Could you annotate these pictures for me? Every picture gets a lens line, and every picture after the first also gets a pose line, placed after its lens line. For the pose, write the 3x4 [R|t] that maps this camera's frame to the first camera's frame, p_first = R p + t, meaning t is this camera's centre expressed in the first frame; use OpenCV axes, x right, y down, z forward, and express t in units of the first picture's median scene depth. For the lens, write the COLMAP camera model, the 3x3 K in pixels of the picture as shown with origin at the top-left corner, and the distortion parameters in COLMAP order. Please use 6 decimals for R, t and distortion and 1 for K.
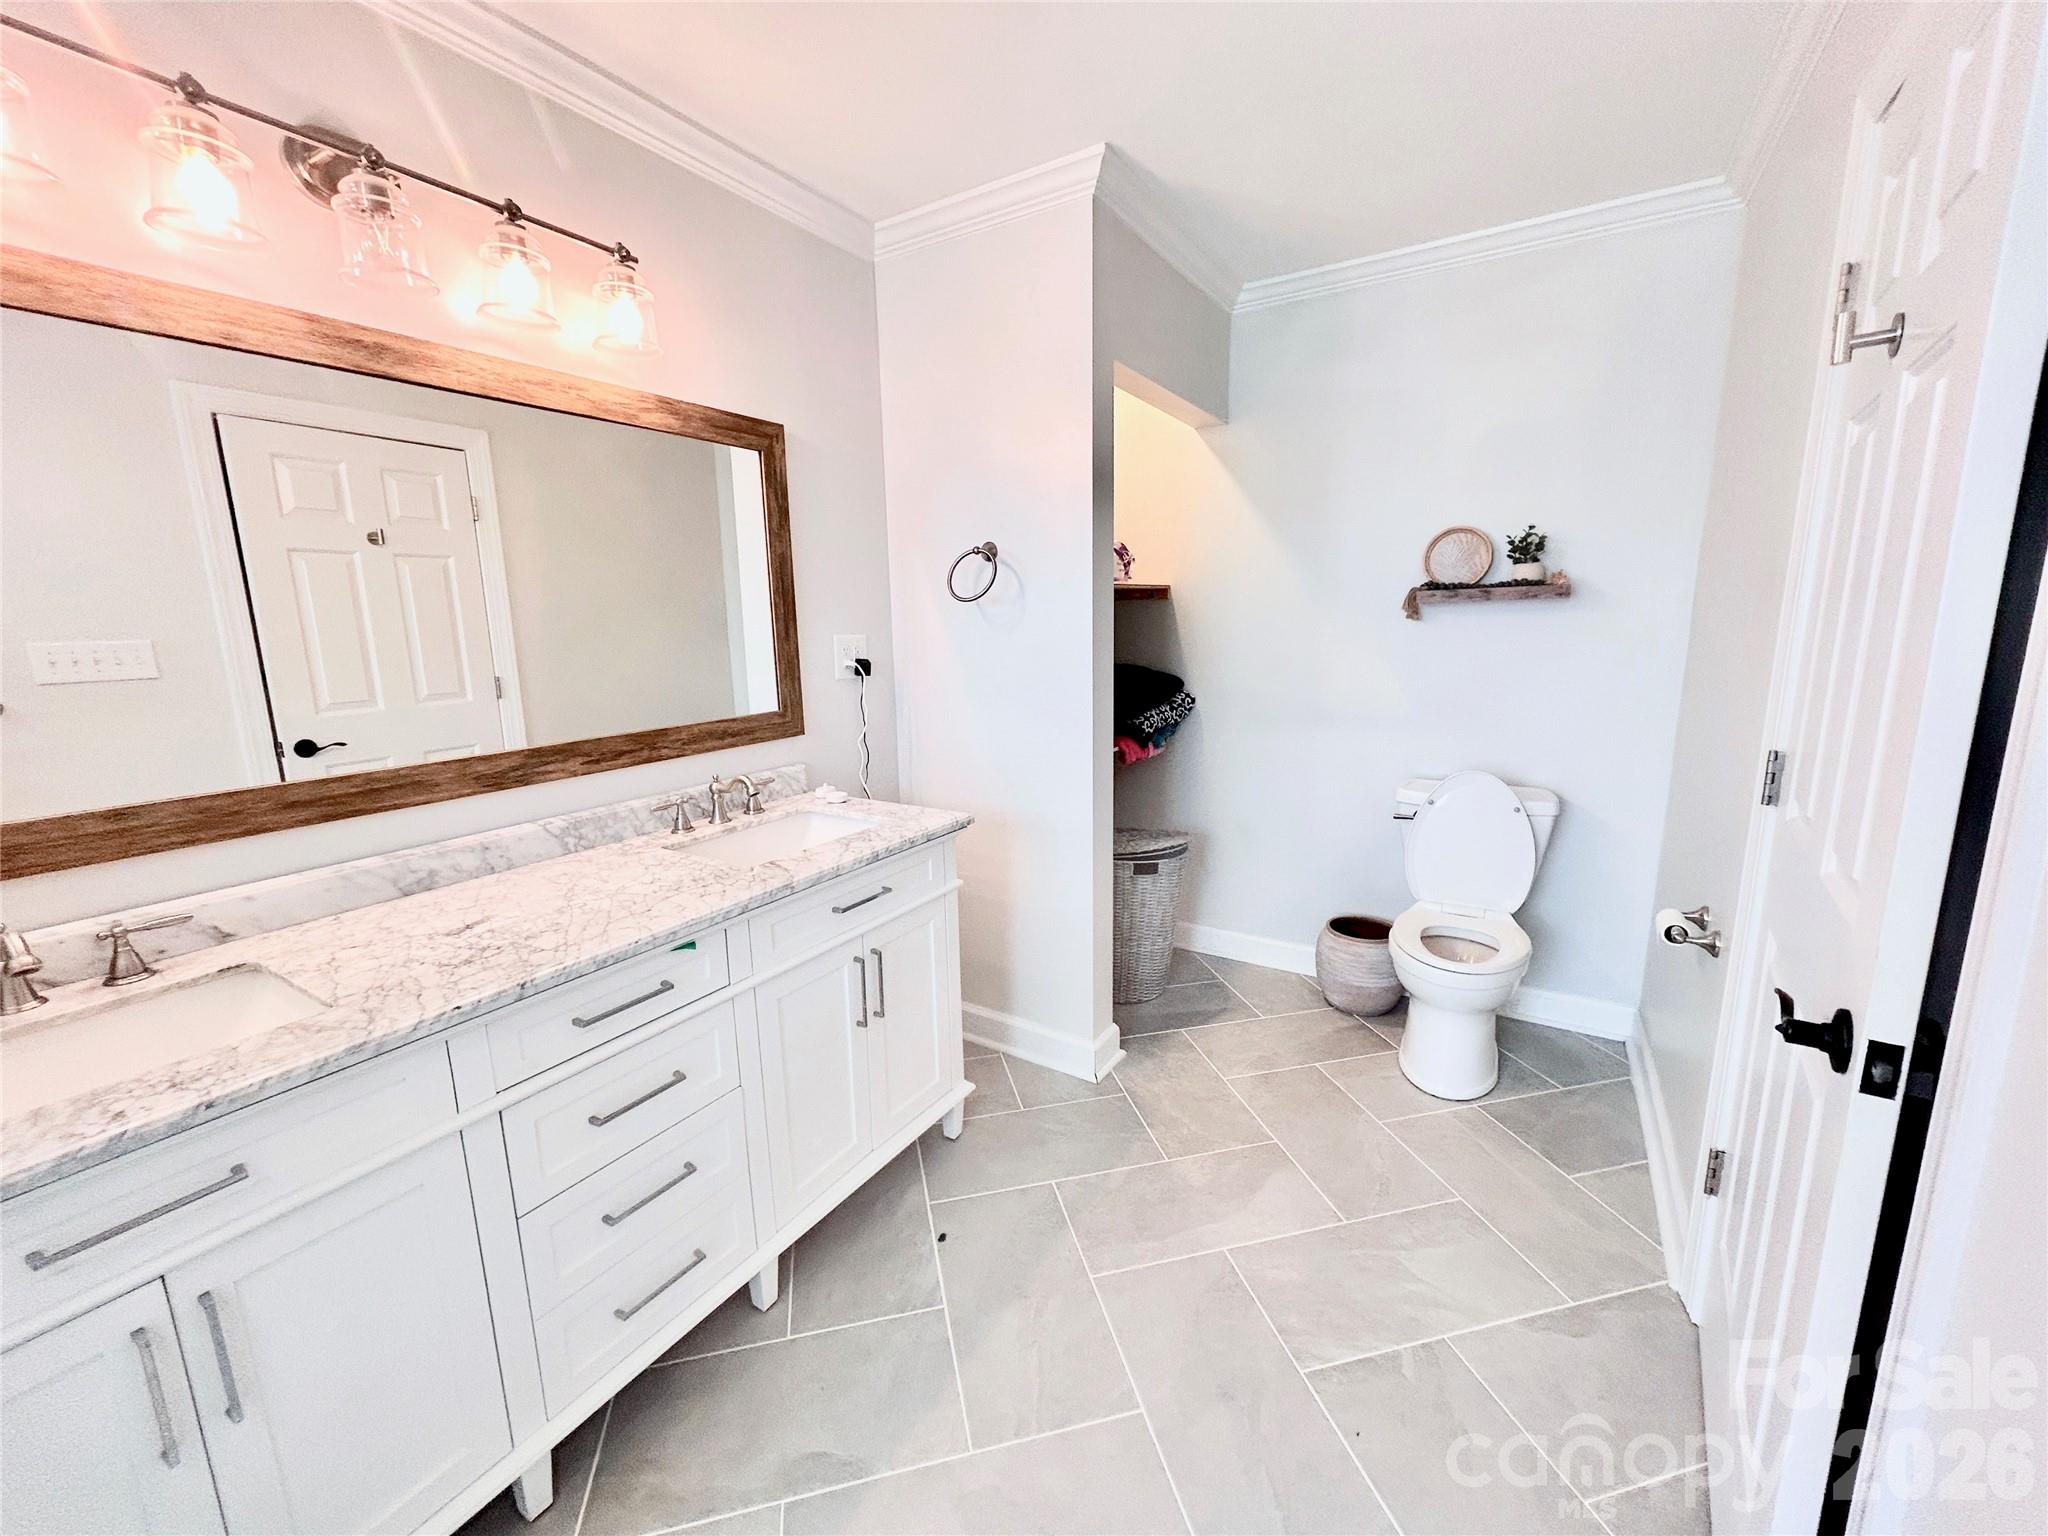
lens RADIAL K [[822.9, 0, 1029.4], [0, 822.9, 763.9], [0, 0, 1]] dist [0.002222, -0.000109]
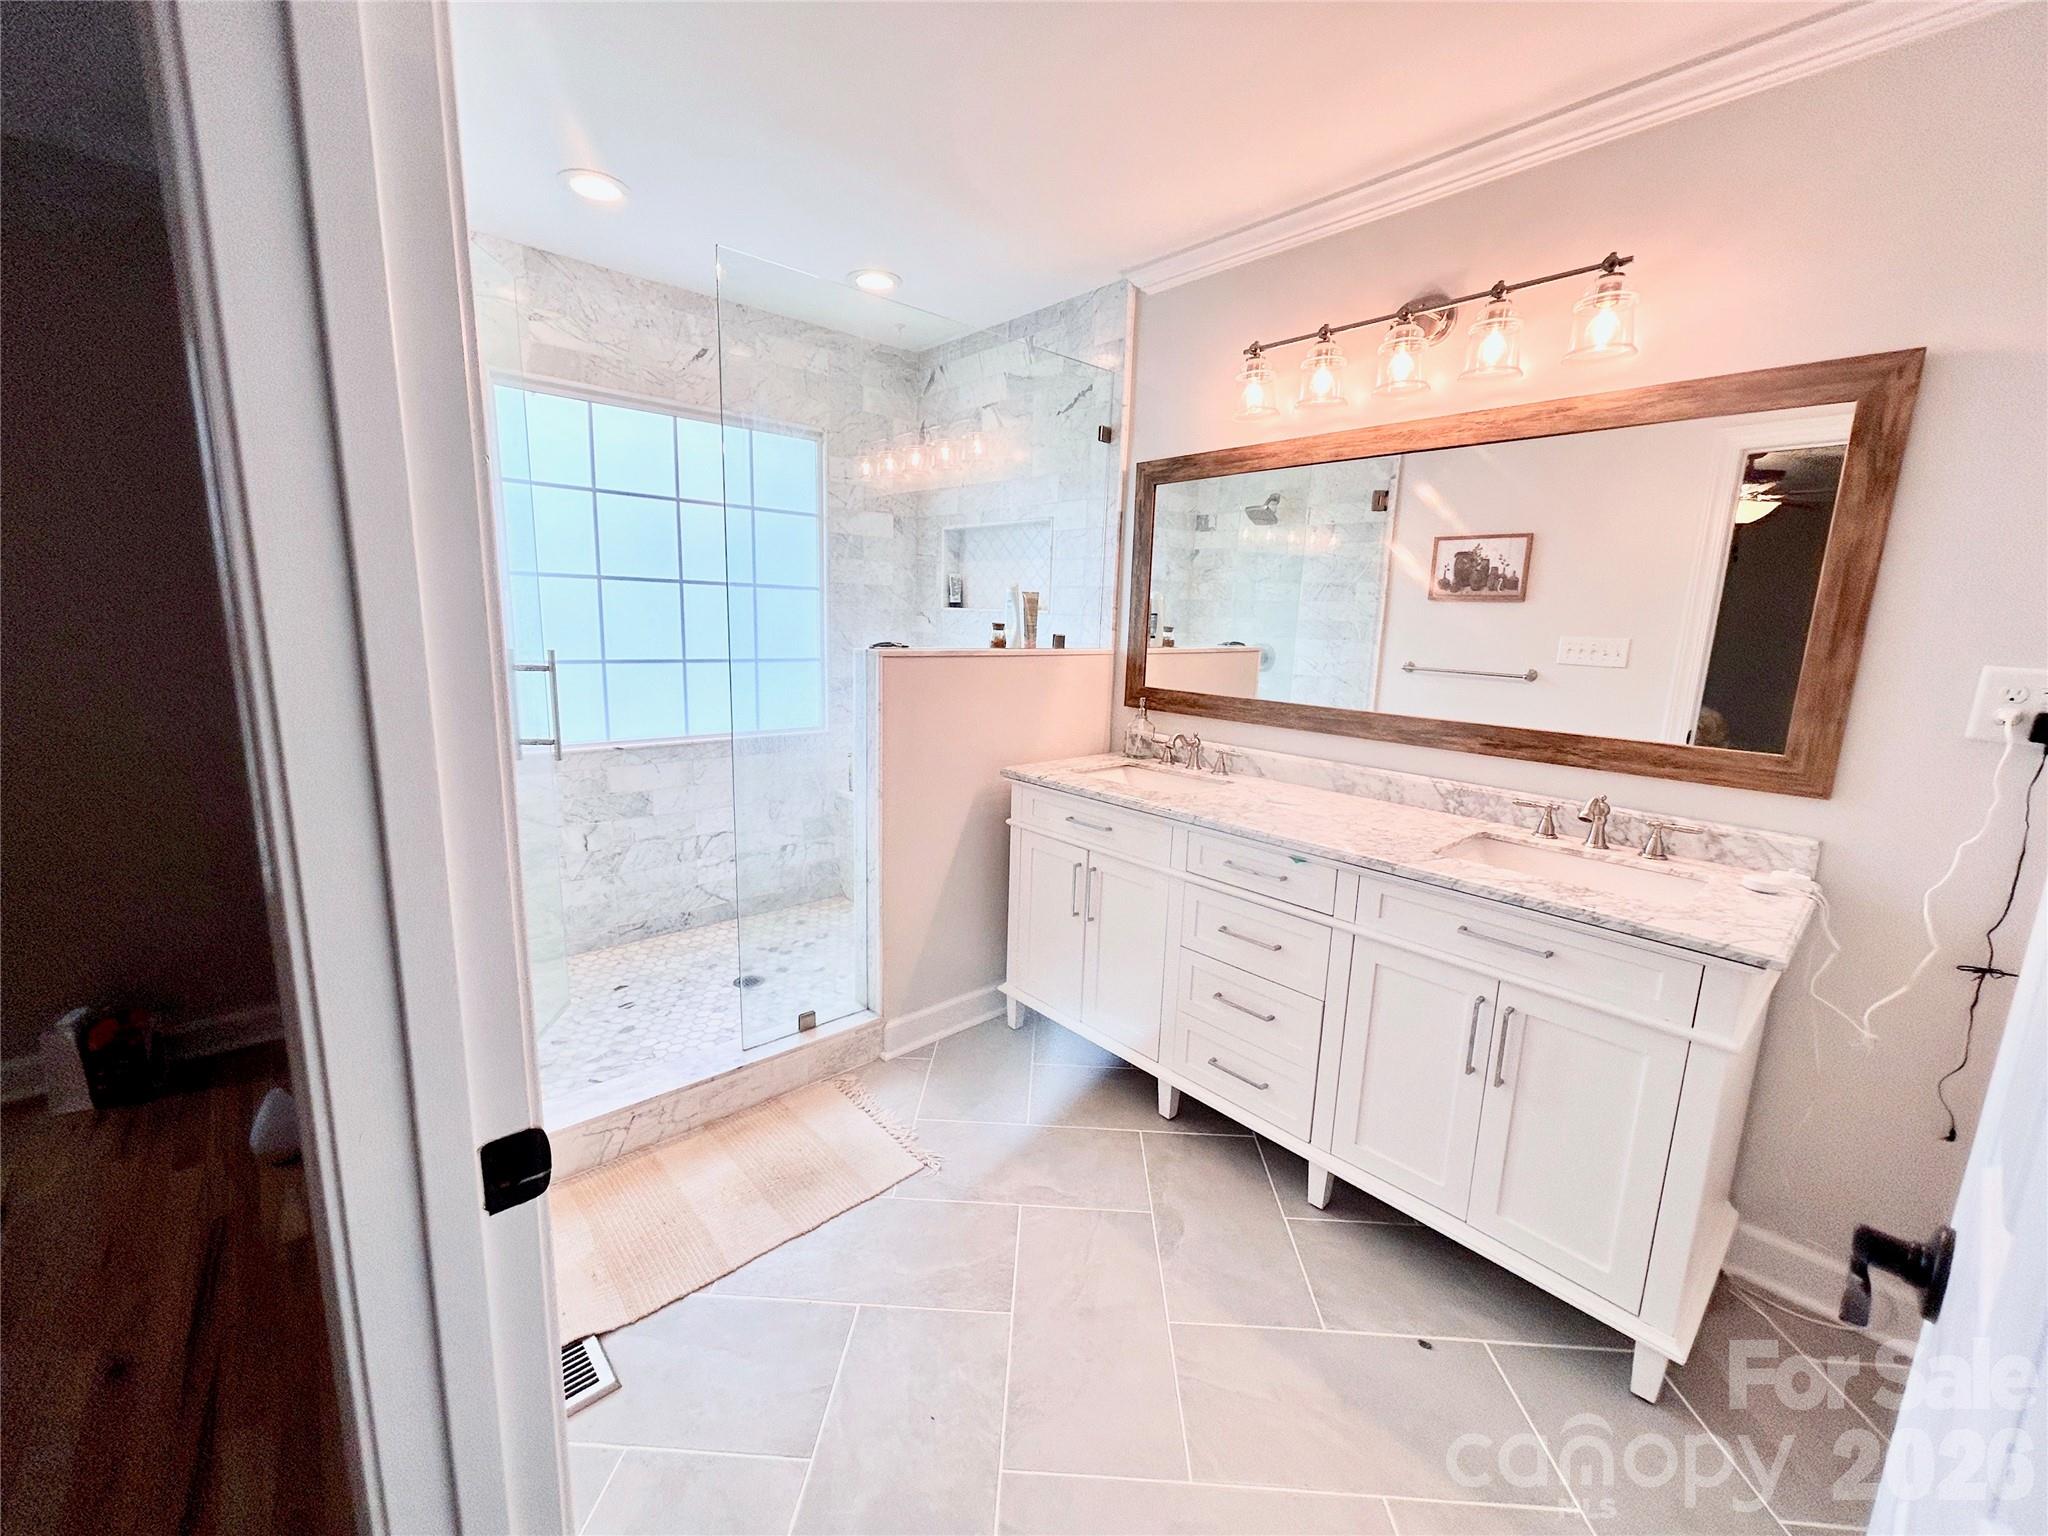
lens RADIAL K [[822.9, 0, 1037.7], [0, 822.9, 767.0], [0, 0, 1]] dist [0.002222, -0.000109]
pose [[-0.268480, 0.183605, -0.945626, 0.753998], [-0.204377, 0.948461, 0.242182, -0.127492], [0.941355, 0.258285, -0.217118, 0.696219]]
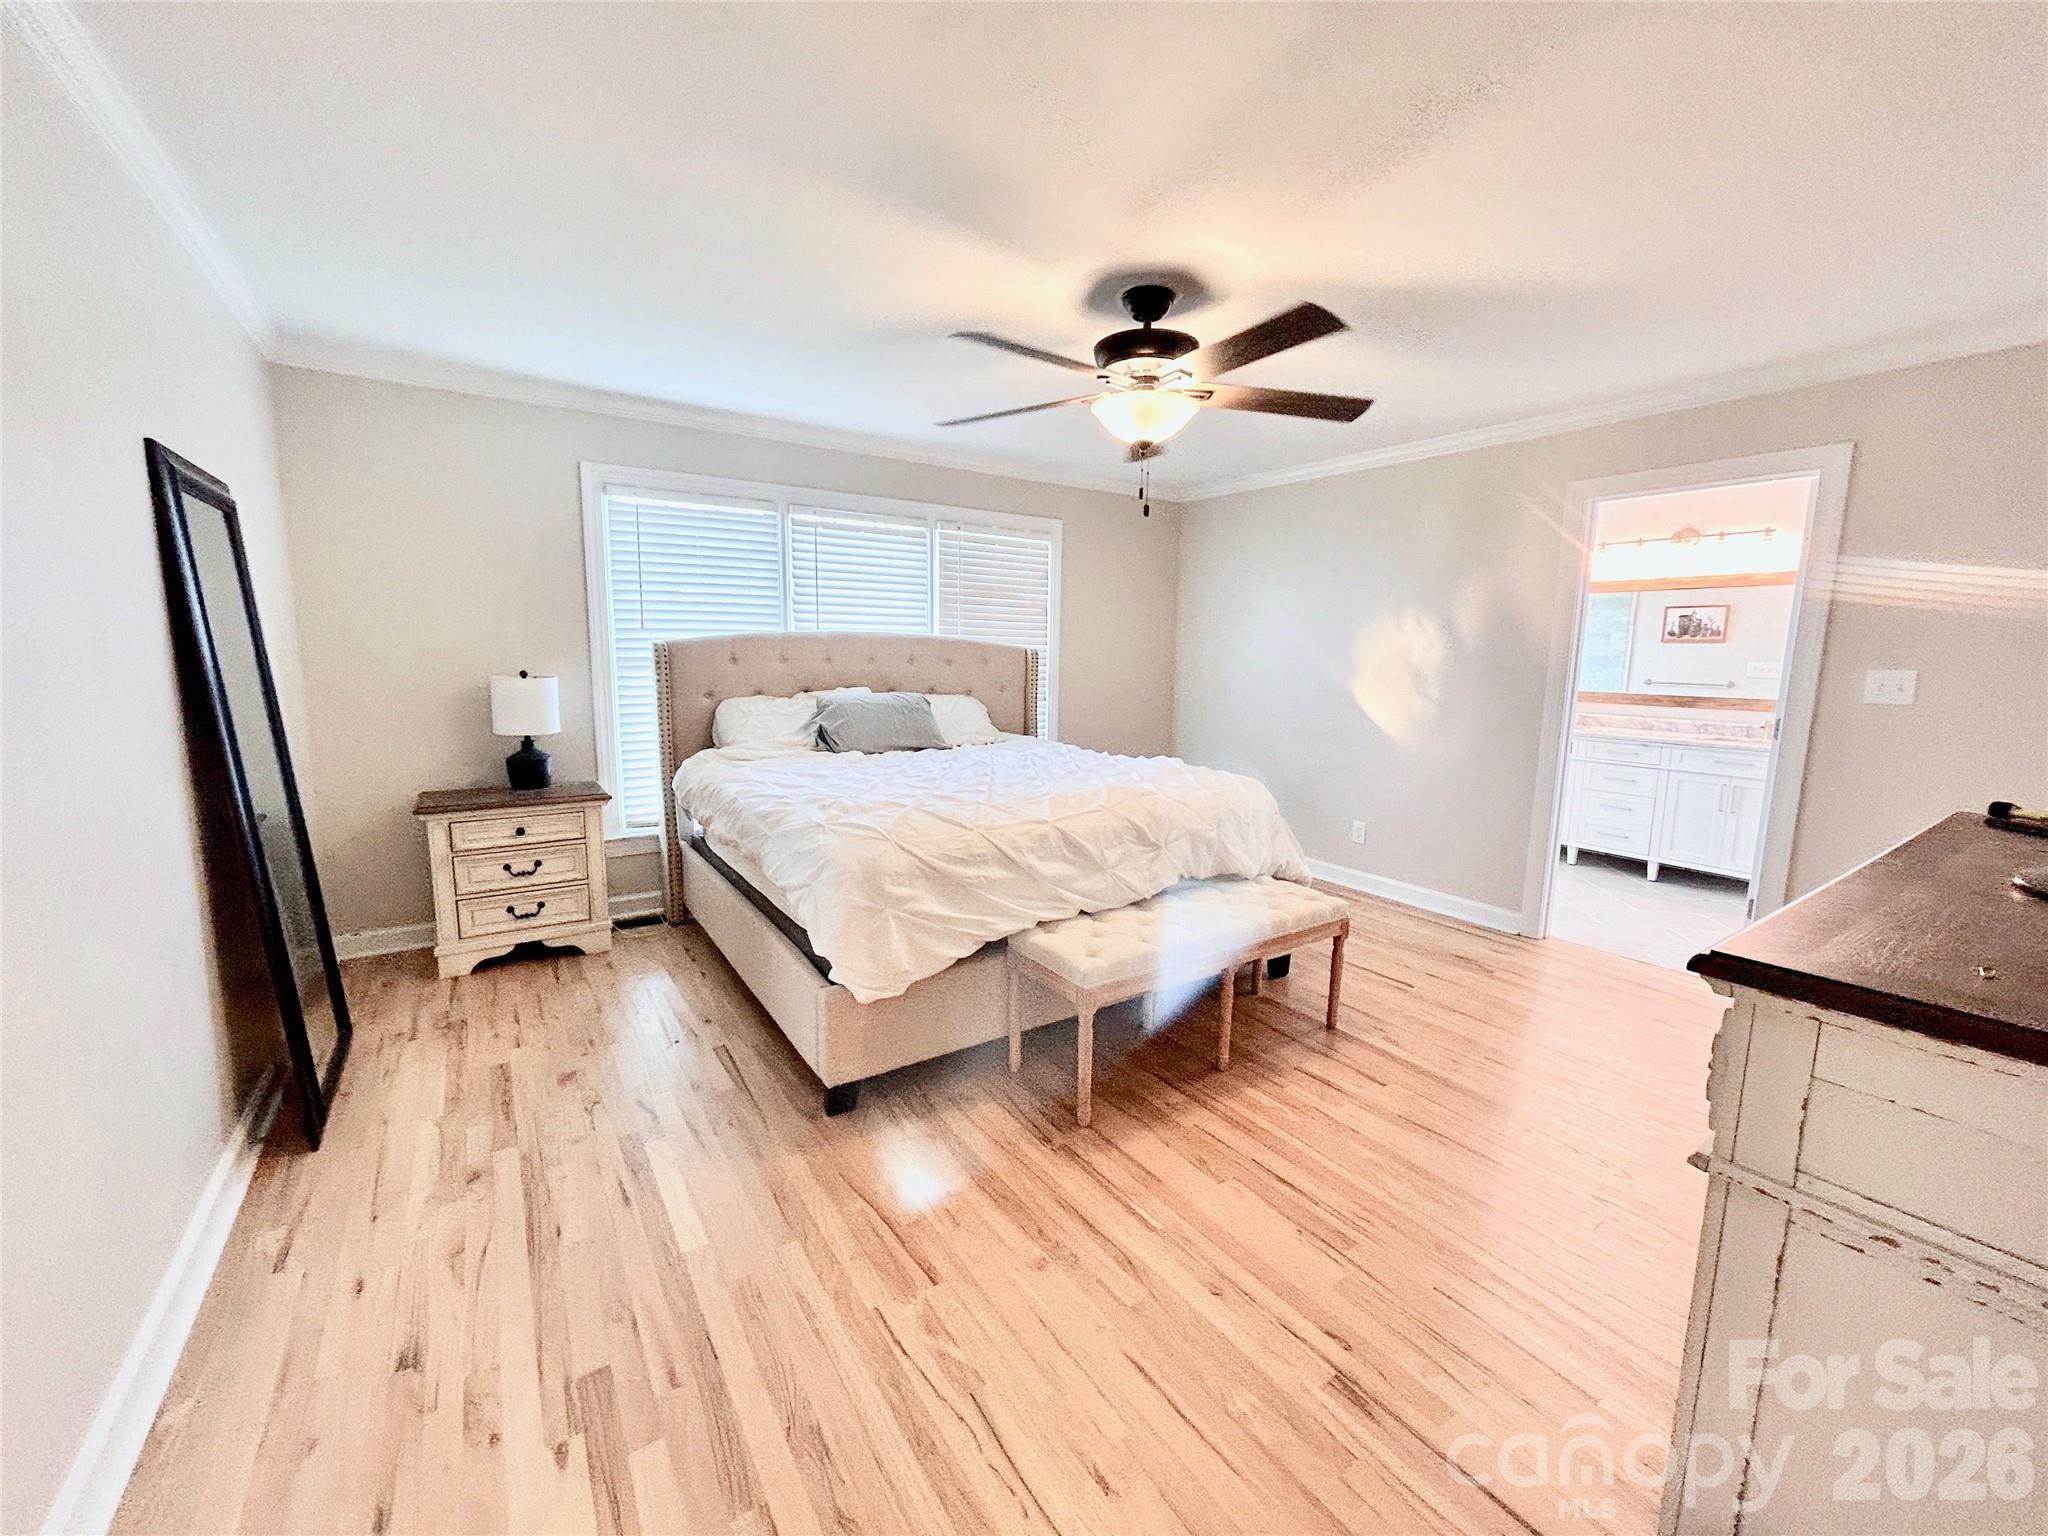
lens RADIAL K [[822.9, 0, 1025.5], [0, 822.9, 764.9], [0, 0, 1]] dist [0.002222, -0.000109]
pose [[-0.412424, 0.137412, -0.900569, 3.196879], [-0.177995, 0.957351, 0.227591, -0.028292], [0.893434, 0.254161, -0.370376, -0.040952]]
